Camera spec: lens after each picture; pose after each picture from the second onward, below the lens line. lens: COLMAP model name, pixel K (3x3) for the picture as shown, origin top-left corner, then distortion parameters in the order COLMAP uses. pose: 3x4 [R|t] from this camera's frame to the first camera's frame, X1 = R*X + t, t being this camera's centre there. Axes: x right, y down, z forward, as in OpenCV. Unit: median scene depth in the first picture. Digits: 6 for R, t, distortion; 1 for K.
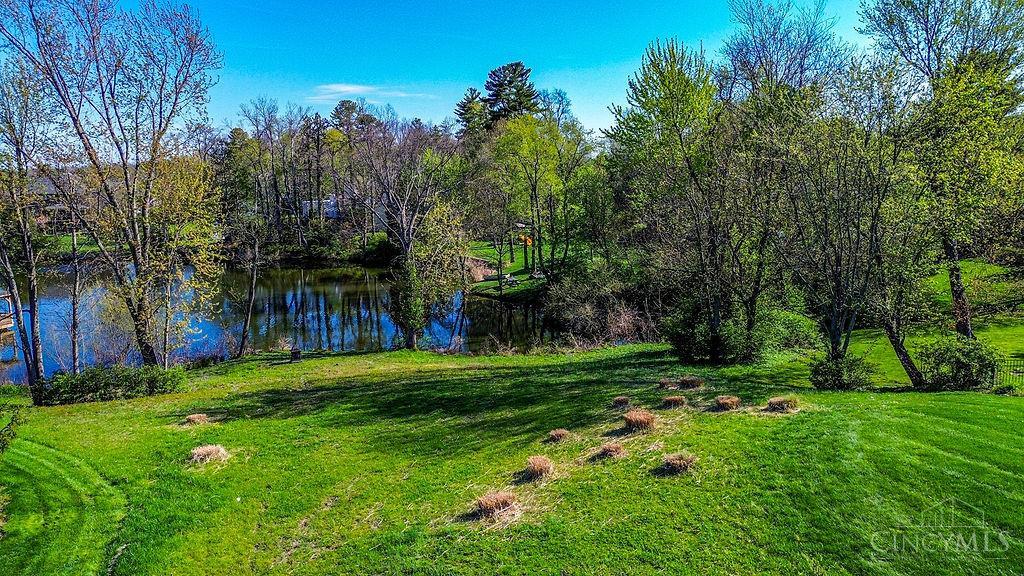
lens RADIAL K [[718.6, 0, 513.8], [0, 718.6, 291.5], [0, 0, 1]] dist [0.076784, -0.069515]
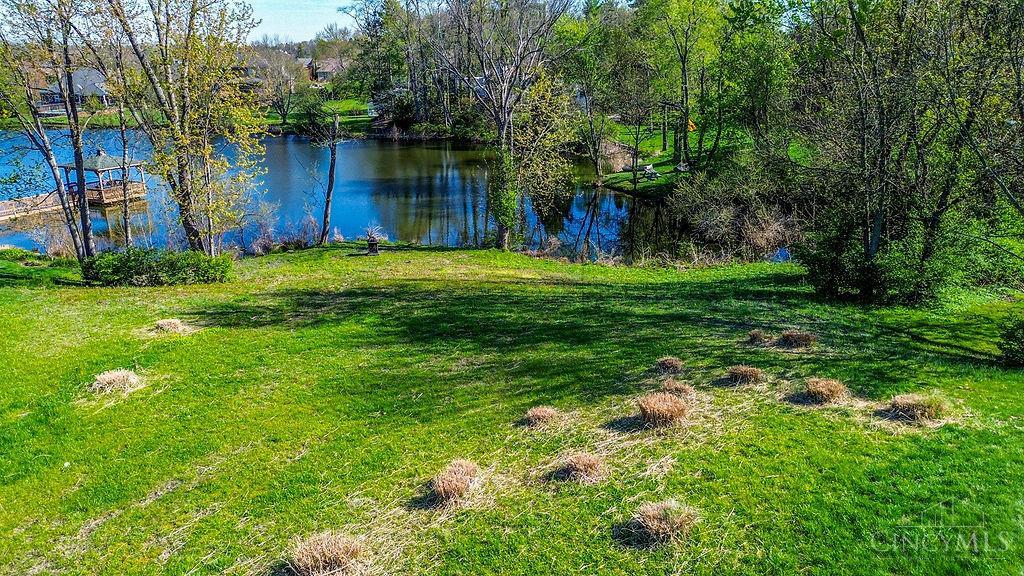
lens RADIAL K [[718.6, 0, 513.8], [0, 718.6, 291.5], [0, 0, 1]] dist [0.076784, -0.069515]
pose [[0.968082, 0.083509, -0.236314, 0.087739], [-0.045593, 0.985804, 0.161590, -0.011301], [0.246454, -0.145658, 0.958146, 0.168198]]
